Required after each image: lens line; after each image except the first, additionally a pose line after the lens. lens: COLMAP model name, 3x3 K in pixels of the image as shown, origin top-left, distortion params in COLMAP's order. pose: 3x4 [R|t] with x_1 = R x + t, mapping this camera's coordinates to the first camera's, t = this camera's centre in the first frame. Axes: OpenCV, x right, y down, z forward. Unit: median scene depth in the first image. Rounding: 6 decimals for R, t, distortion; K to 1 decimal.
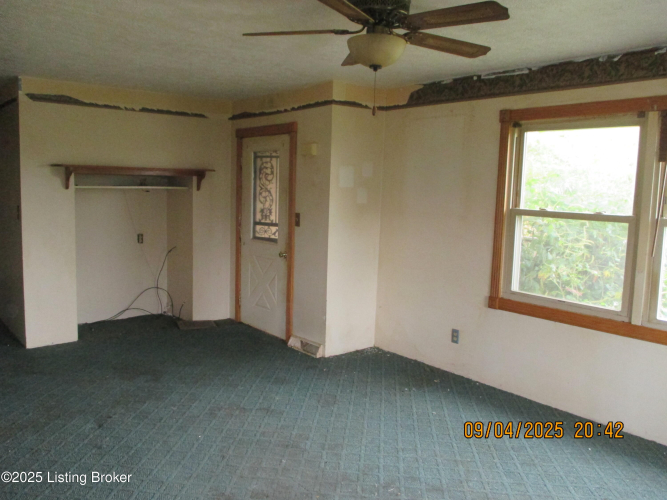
lens RADIAL K [[553.9, 0, 335.4], [0, 553.9, 248.2], [0, 0, 1]] dist [-0.032290, 0.002764]
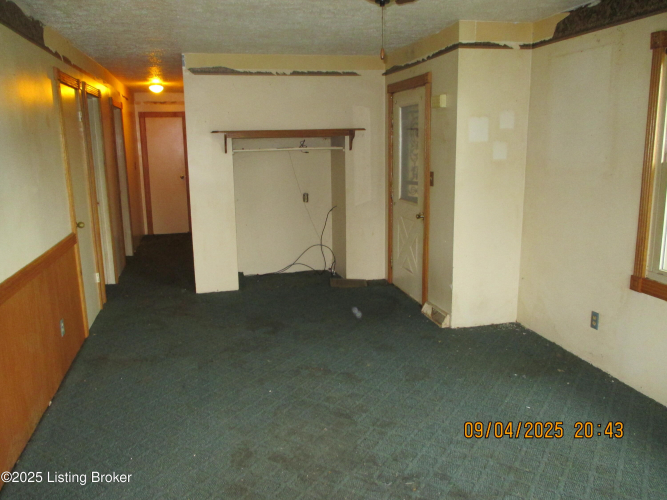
lens RADIAL K [[553.9, 0, 335.4], [0, 553.9, 248.2], [0, 0, 1]] dist [-0.032290, 0.002764]
pose [[0.894262, 0.045803, -0.445193, 0.213978], [-0.011421, 0.996761, 0.079609, -0.007910], [0.447397, -0.066107, 0.891889, 0.096367]]
